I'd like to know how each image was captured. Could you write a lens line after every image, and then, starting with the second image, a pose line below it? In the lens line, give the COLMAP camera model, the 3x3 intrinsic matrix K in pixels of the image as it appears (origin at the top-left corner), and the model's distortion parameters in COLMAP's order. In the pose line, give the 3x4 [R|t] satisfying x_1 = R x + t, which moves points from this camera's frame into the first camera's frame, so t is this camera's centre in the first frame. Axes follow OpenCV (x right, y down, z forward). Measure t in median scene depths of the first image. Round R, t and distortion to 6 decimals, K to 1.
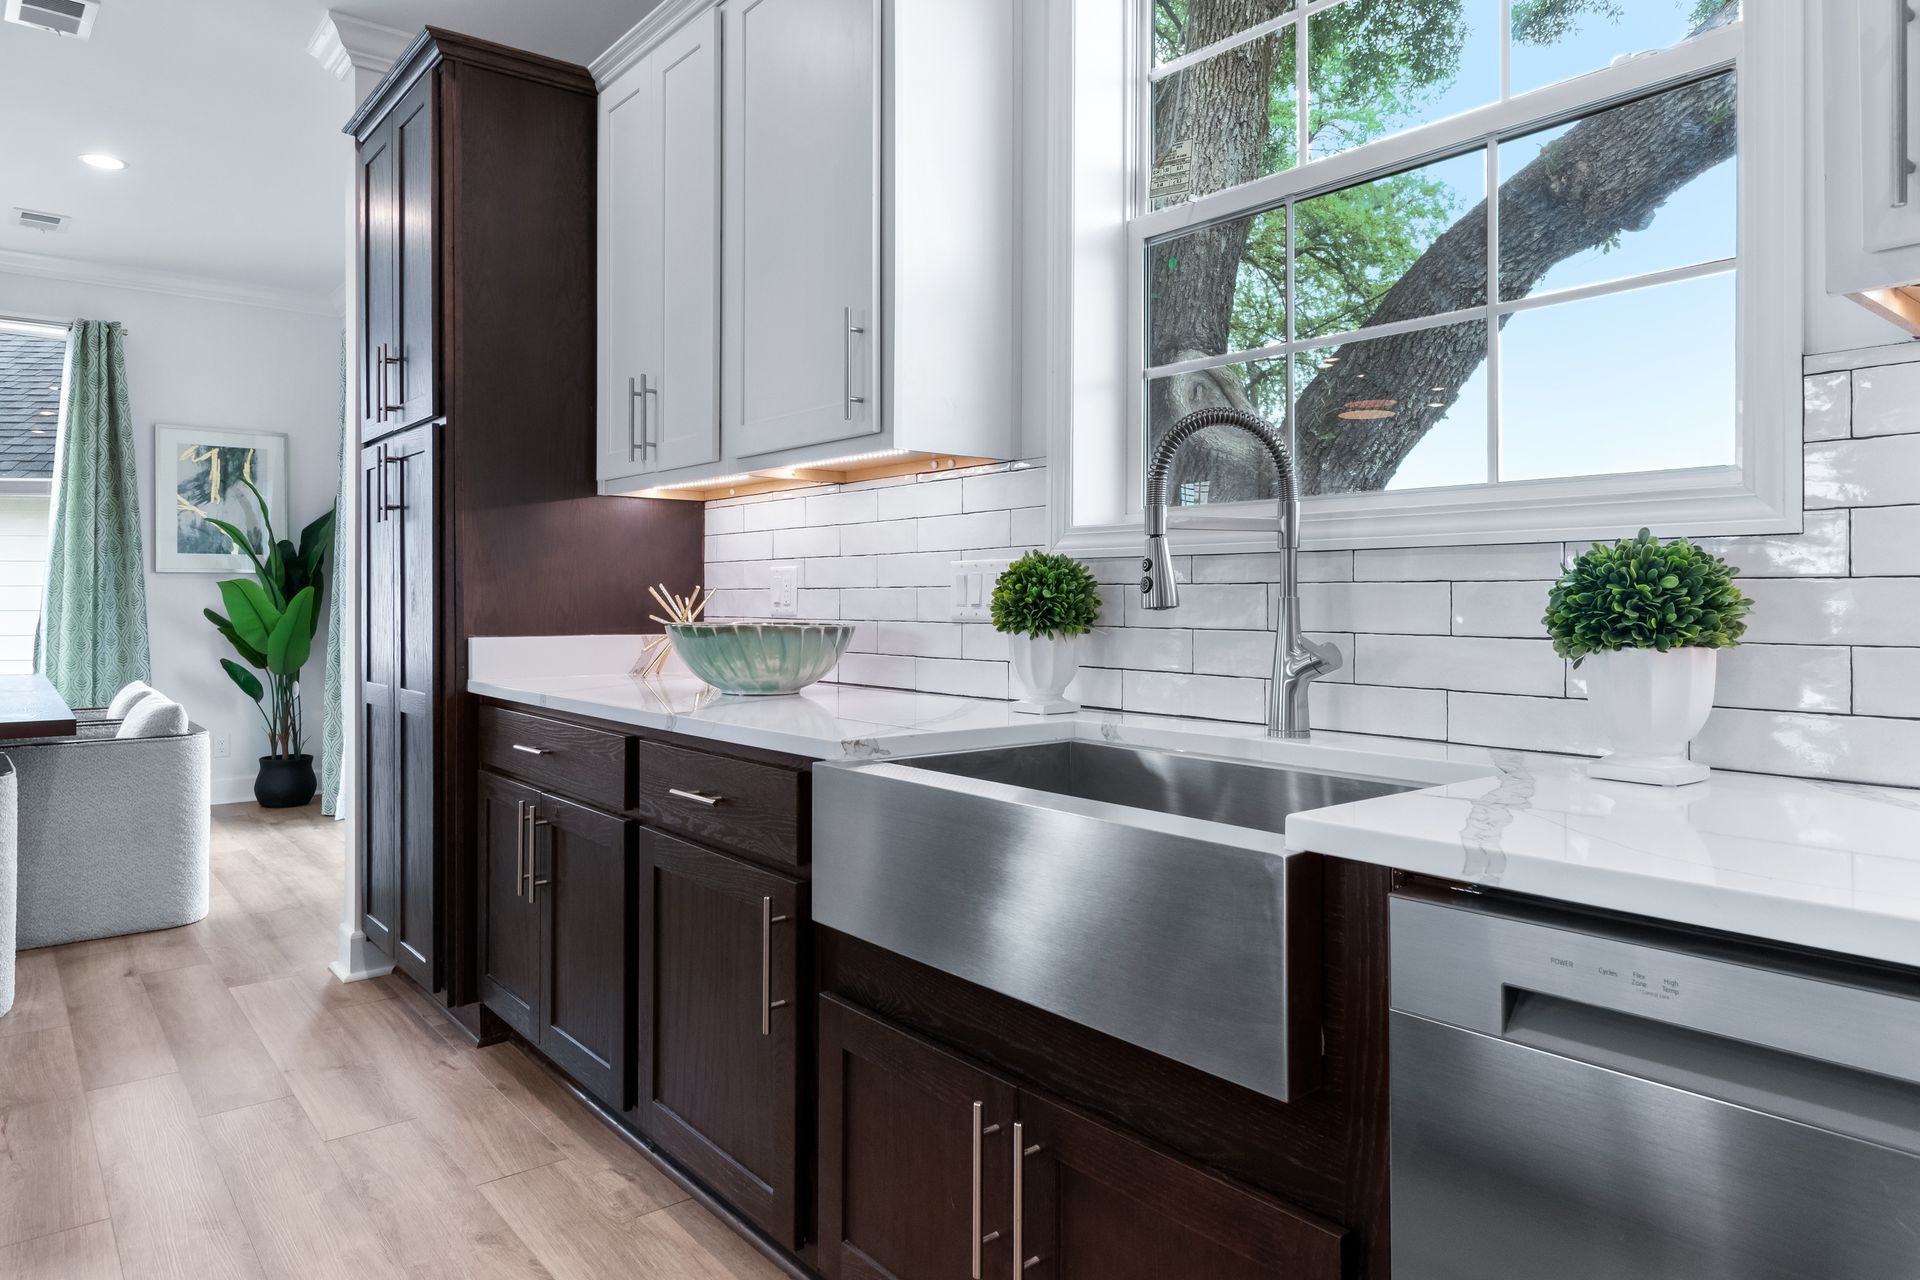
lens RADIAL K [[1184.5, 0, 963.6], [0, 1184.5, 599.0], [0, 0, 1]] dist [0.003397, -0.004030]
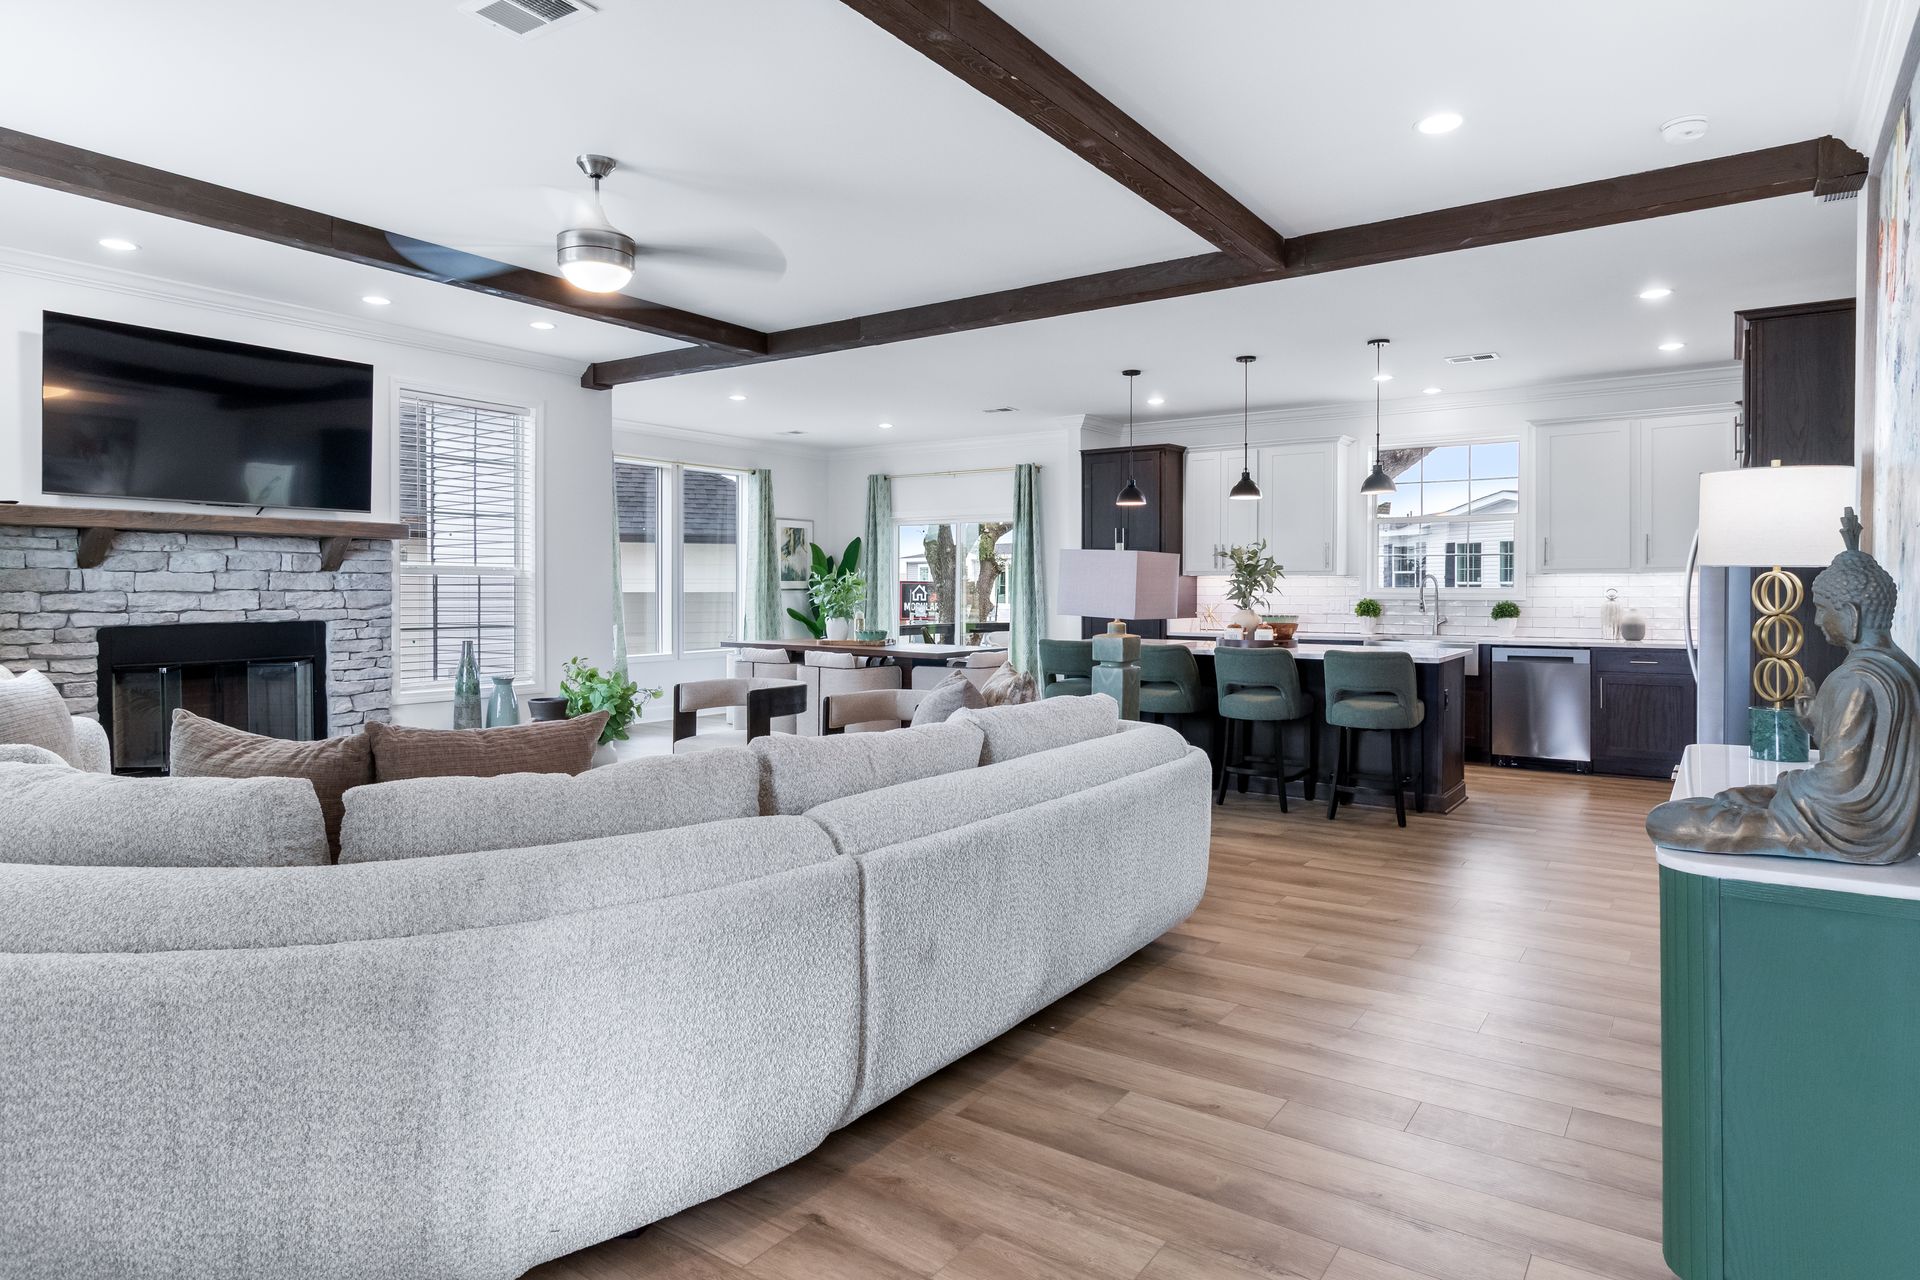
lens RADIAL K [[1087.7, 0, 956.5], [0, 1087.7, 606.0], [0, 0, 1]] dist [0.001488, 0.004131]
pose [[0.965165, -0.004880, 0.261596, -2.085497], [0.000153, 0.999836, 0.018088, -0.070499], [-0.261642, -0.017418, 0.965008, -2.129997]]
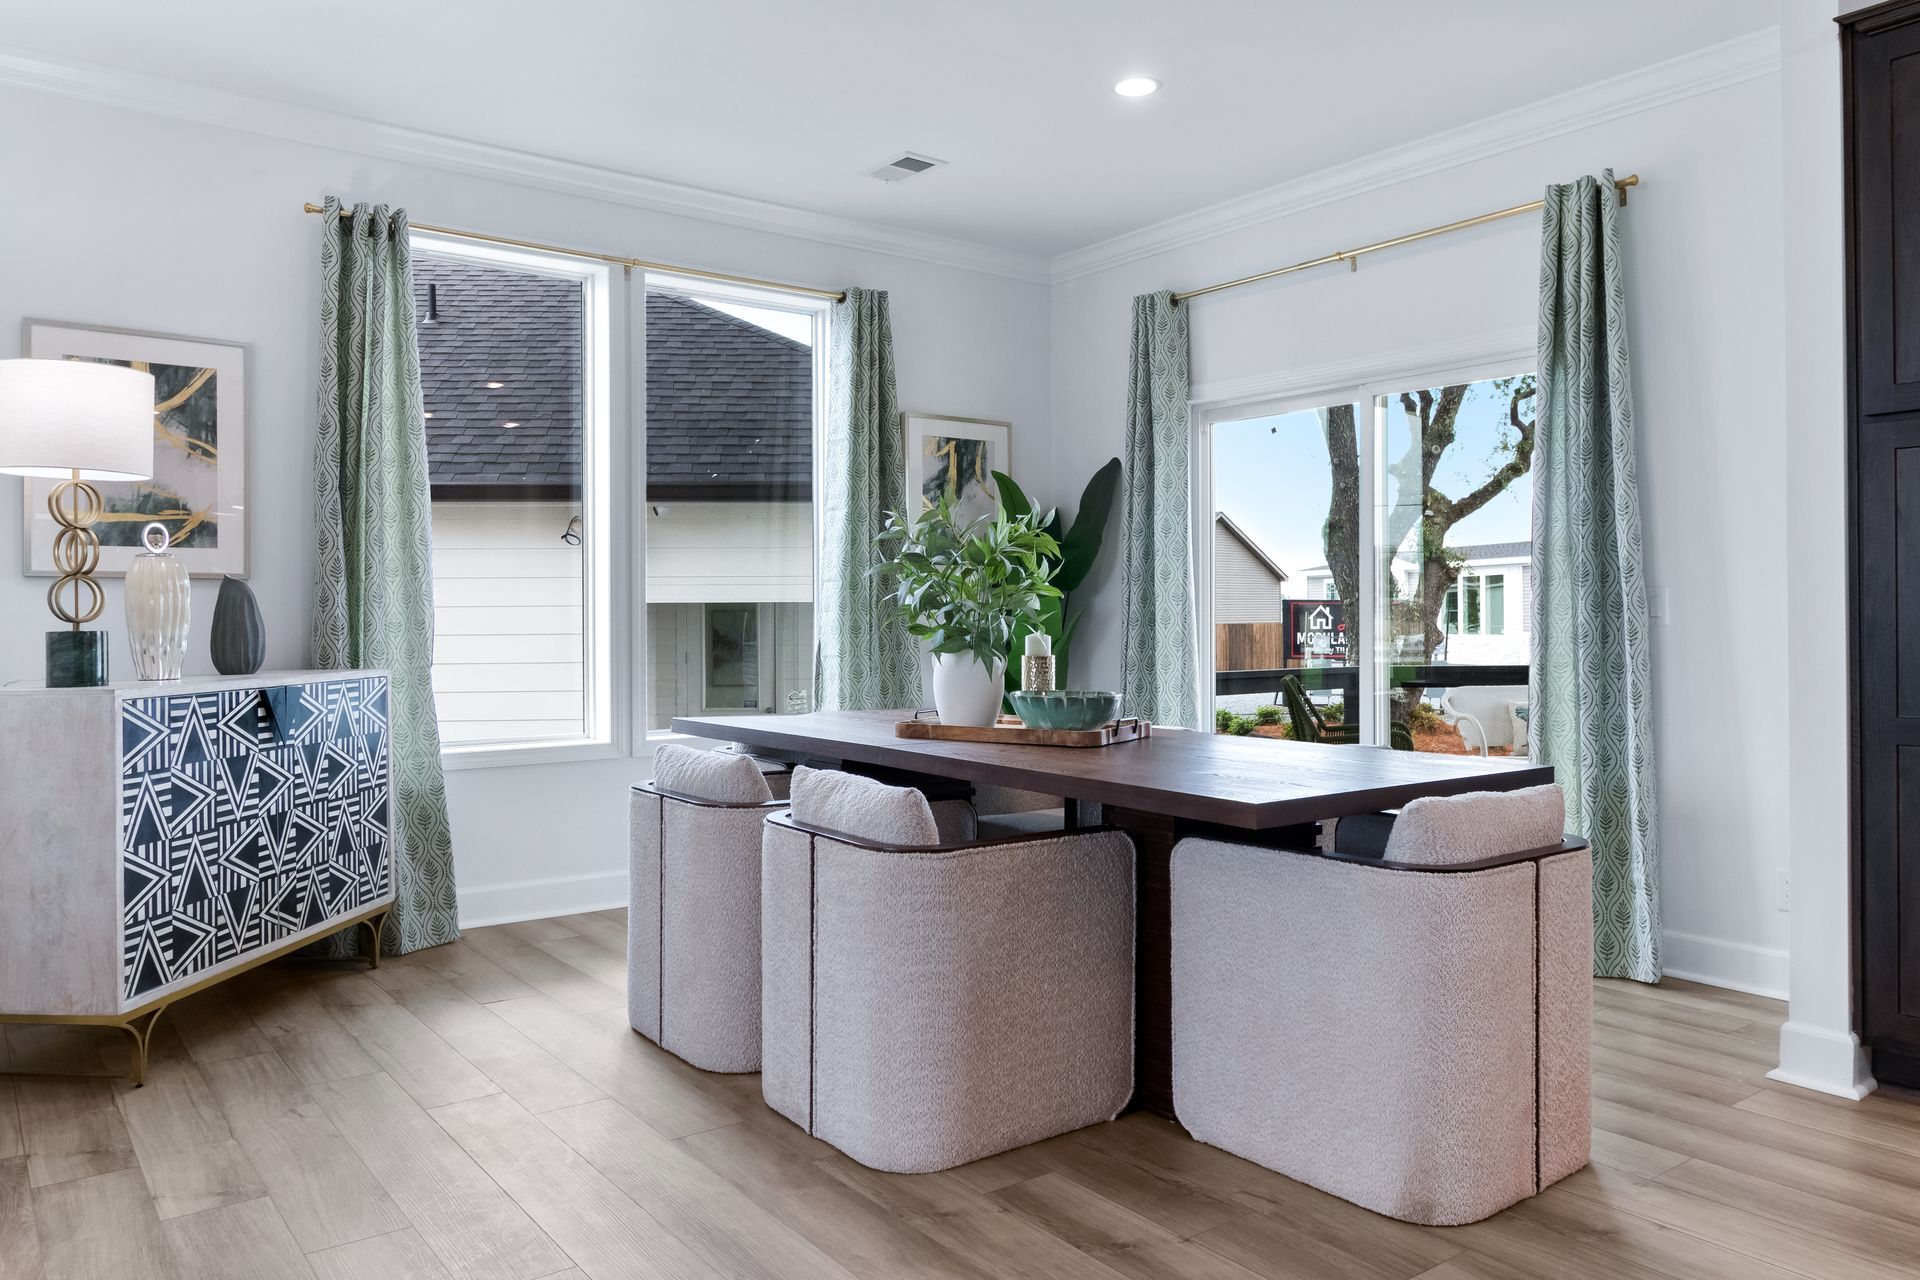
lens RADIAL K [[1342.8, 0, 949.0], [0, 1342.8, 626.6], [0, 0, 1]] dist [0.001199, 0.007757]
pose [[0.998790, -0.006276, -0.048769, -1.447978], [0.006595, 0.999958, 0.006379, -0.001164], [0.048726, -0.006693, 0.998790, 0.103150]]
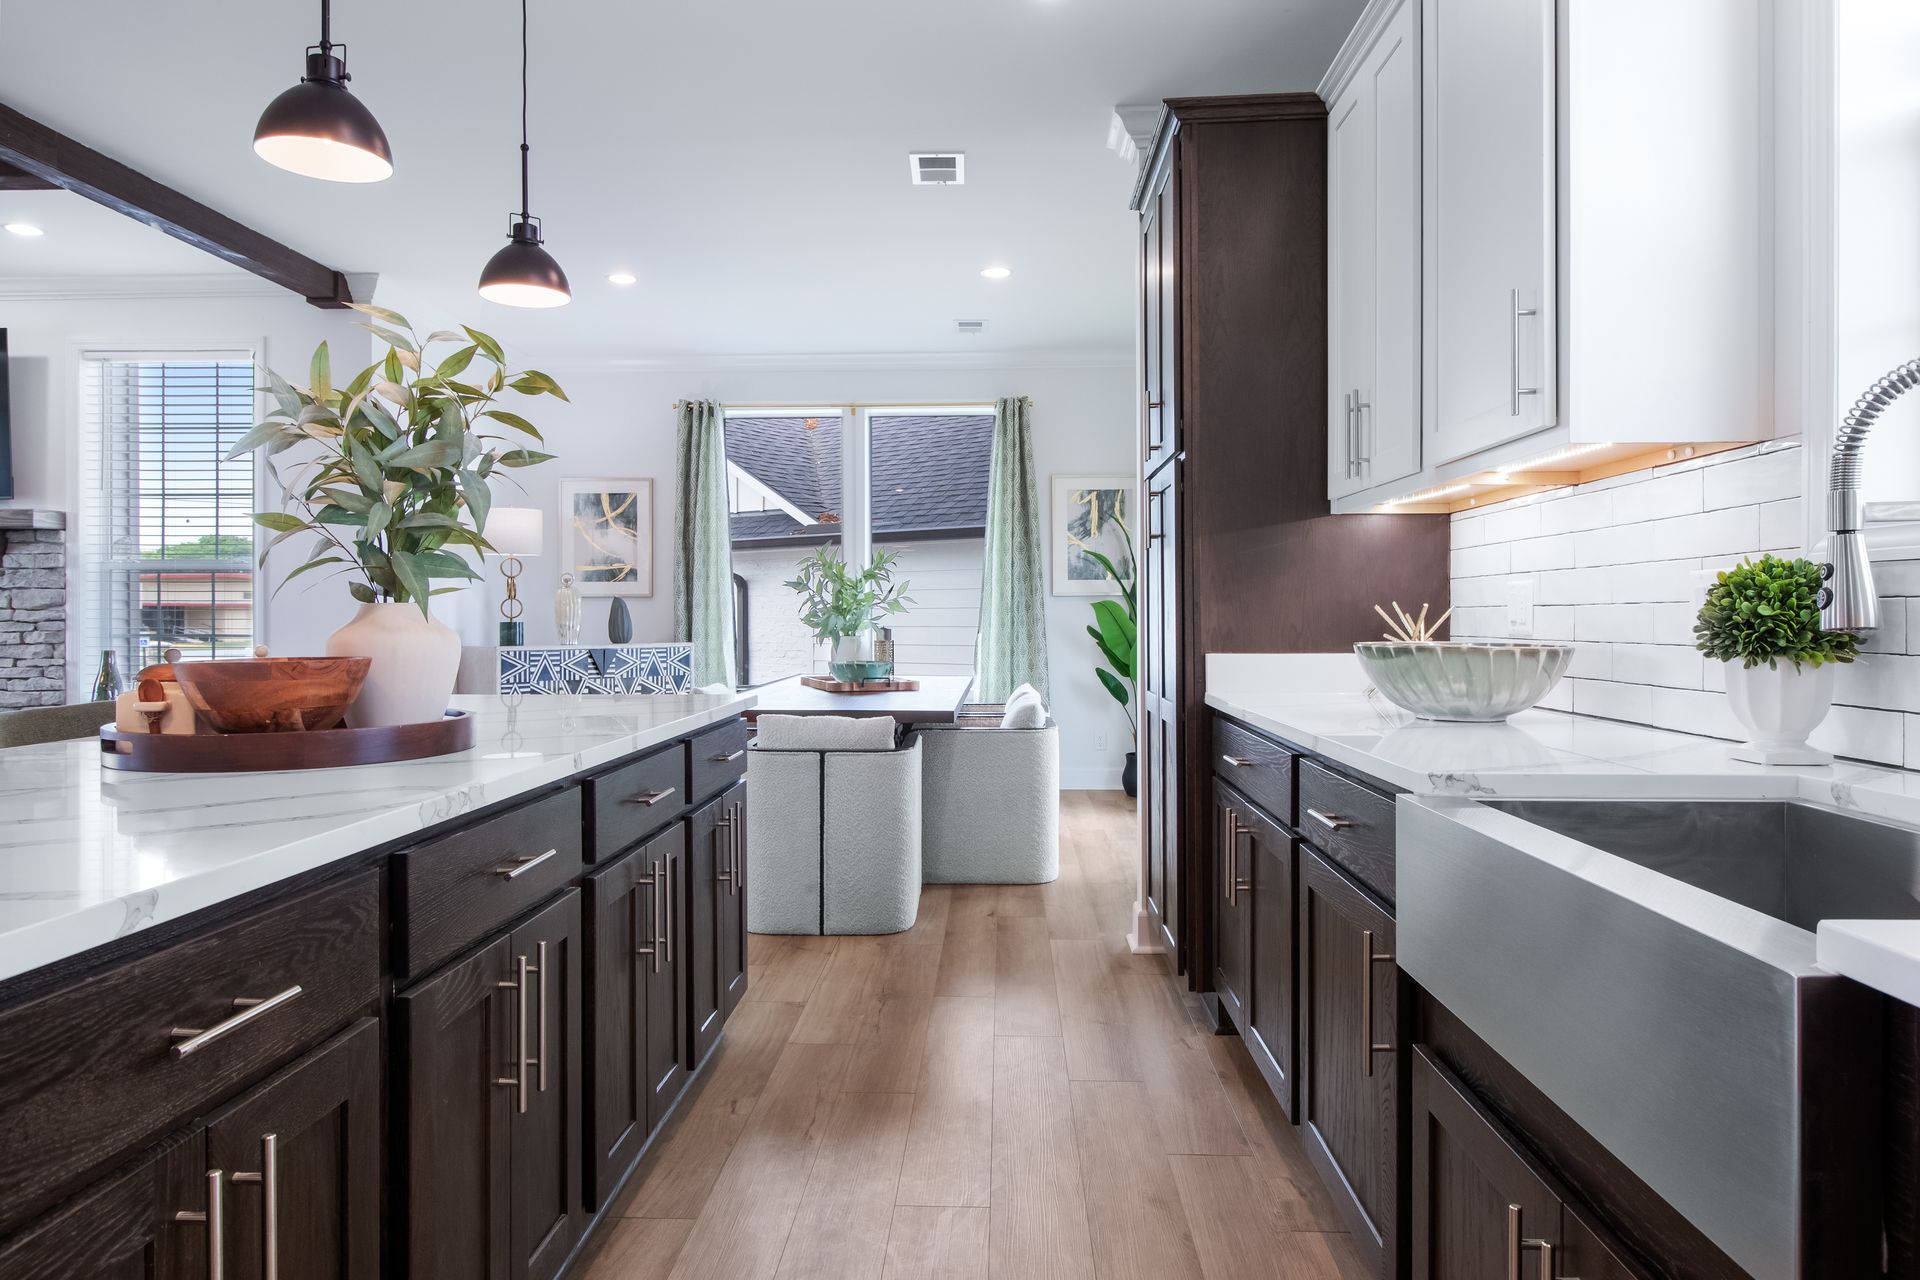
lens RADIAL K [[1184.5, 0, 962.4], [0, 1184.5, 621.5], [0, 0, 1]] dist [0.003397, -0.004030]
pose [[0.746391, 0.000423, -0.665507, 0.155851], [0.002278, 0.999992, 0.003190, -0.000697], [0.665503, -0.003897, 0.746385, 0.051880]]
